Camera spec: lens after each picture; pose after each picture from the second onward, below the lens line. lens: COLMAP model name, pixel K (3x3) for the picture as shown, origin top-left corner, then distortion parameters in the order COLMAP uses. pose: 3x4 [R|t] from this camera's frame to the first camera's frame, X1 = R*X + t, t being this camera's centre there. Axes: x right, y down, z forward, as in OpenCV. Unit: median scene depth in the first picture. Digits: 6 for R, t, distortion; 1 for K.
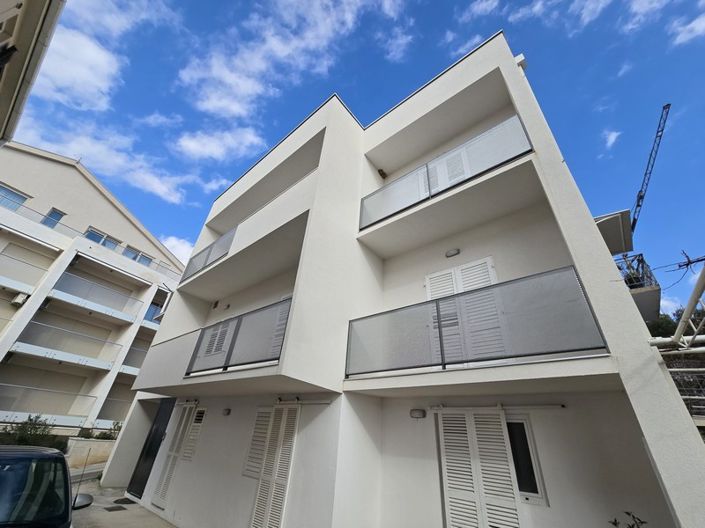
lens RADIAL K [[291.4, 0, 352.5], [0, 291.4, 264.0], [0, 0, 1]] dist [-0.002697, 0.001225]
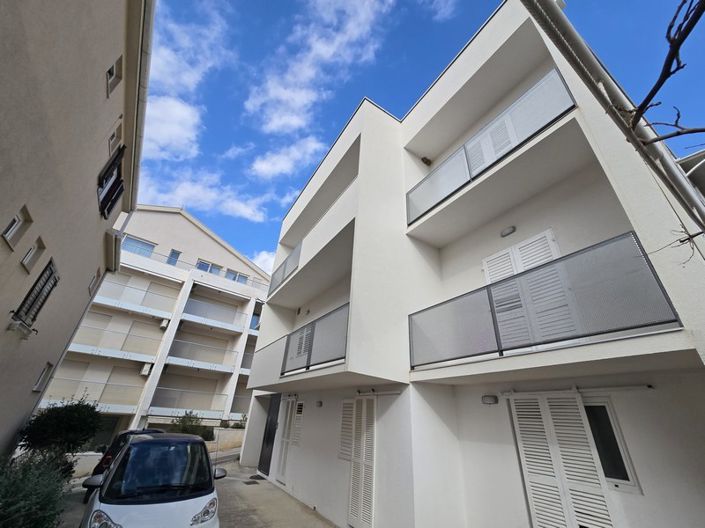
lens RADIAL K [[291.4, 0, 352.5], [0, 291.4, 264.0], [0, 0, 1]] dist [-0.002697, 0.001225]
pose [[0.950827, -0.161085, -0.264537, 0.090644], [0.169912, 0.985401, 0.010673, -0.027784], [0.258955, -0.055097, 0.964317, -0.046385]]
